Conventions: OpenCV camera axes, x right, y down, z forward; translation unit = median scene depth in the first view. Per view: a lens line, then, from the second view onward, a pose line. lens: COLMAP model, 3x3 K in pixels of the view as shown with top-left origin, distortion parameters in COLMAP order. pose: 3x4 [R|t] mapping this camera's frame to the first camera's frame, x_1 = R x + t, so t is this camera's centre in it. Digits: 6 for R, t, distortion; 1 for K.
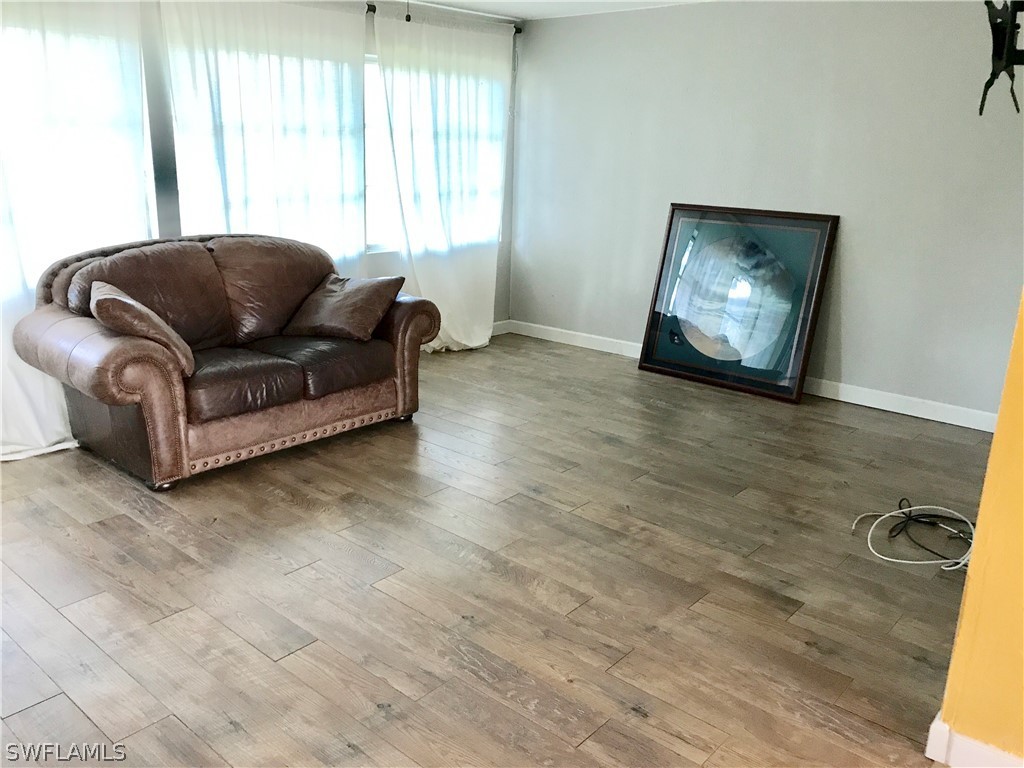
lens RADIAL K [[842.0, 0, 512.0], [0, 842.0, 384.0], [0, 0, 1]] dist [0.005458, 0.001078]
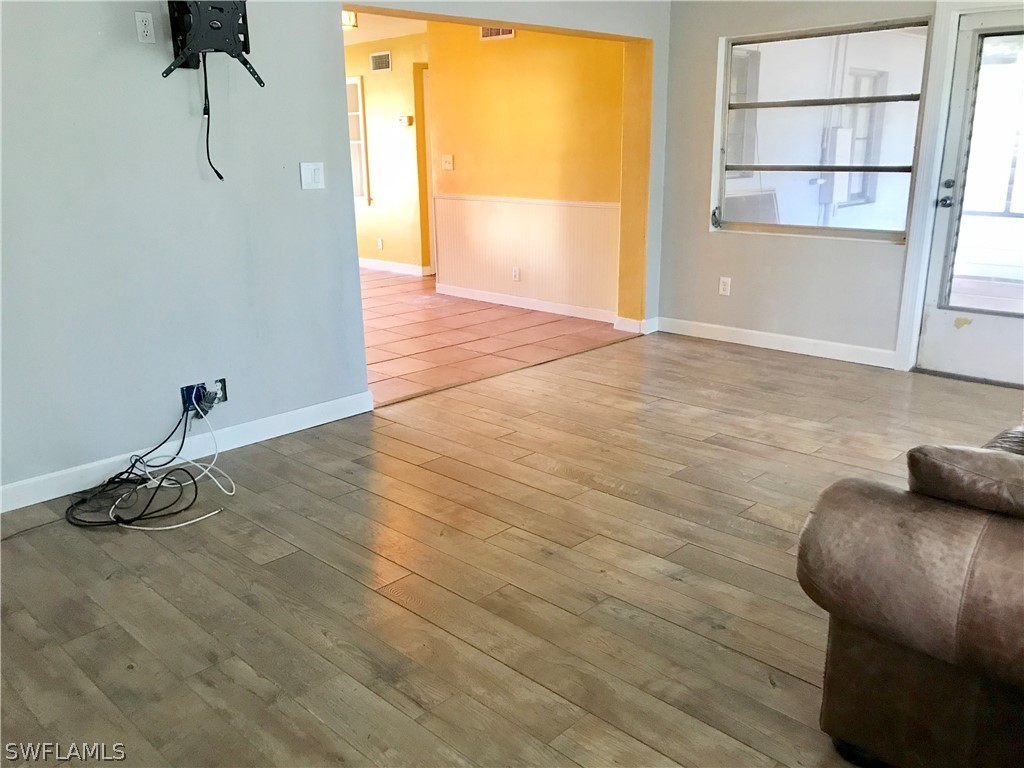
lens RADIAL K [[842.0, 0, 512.0], [0, 842.0, 384.0], [0, 0, 1]] dist [0.005458, 0.001078]
pose [[-0.998783, -0.017436, 0.046129, 0.038214], [0.009763, 0.846977, 0.531540, -0.537879], [-0.048338, 0.531344, -0.845776, 2.043382]]
